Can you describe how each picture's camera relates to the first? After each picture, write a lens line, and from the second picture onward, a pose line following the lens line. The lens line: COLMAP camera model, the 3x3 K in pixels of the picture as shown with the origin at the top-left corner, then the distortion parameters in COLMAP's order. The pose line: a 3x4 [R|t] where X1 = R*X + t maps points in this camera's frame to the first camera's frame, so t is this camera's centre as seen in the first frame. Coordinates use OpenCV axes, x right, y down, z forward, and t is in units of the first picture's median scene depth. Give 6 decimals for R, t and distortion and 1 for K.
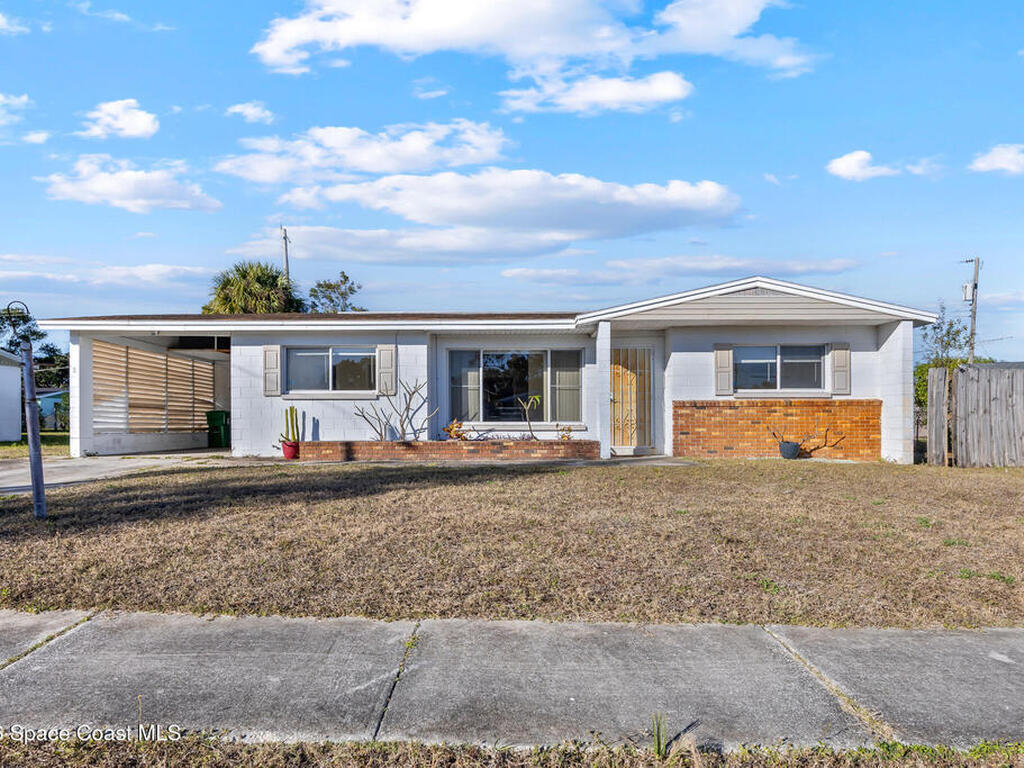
lens RADIAL K [[581.1, 0, 512.0], [0, 581.1, 384.0], [0, 0, 1]] dist [-0.018174, -0.000069]
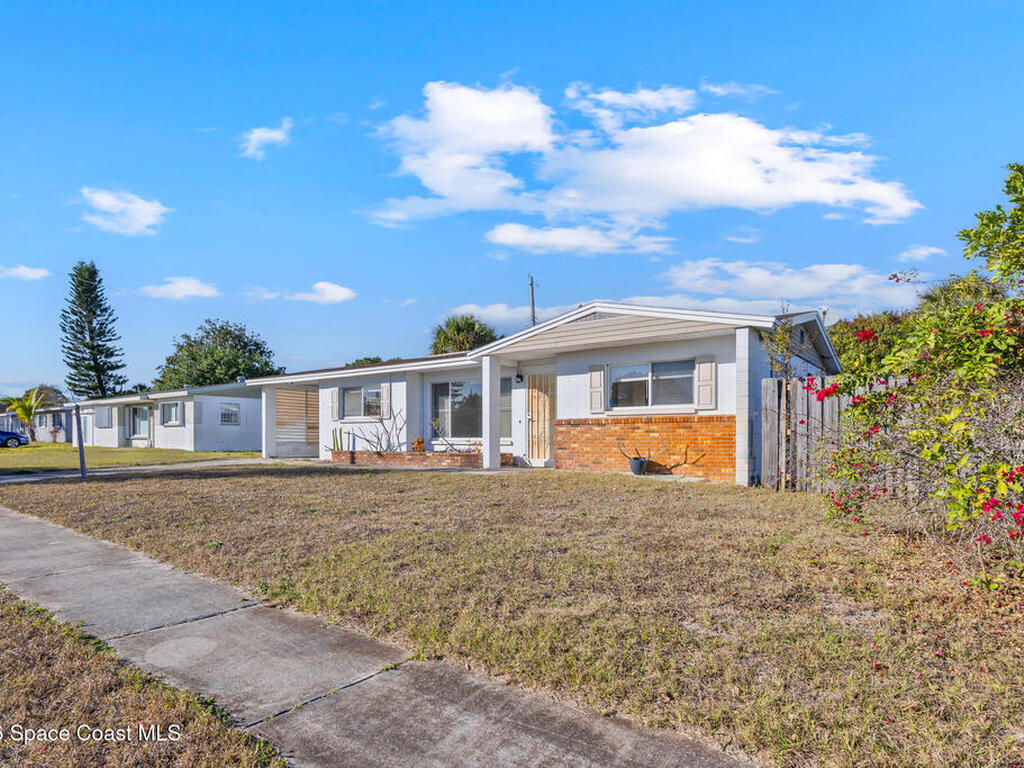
lens RADIAL K [[581.1, 0, 512.0], [0, 581.1, 384.0], [0, 0, 1]] dist [-0.018174, -0.000069]
pose [[0.808600, -0.053583, -0.585913, 0.864944], [0.039762, 0.998544, -0.036444, -0.001898], [0.587013, 0.006172, 0.809554, 0.036858]]
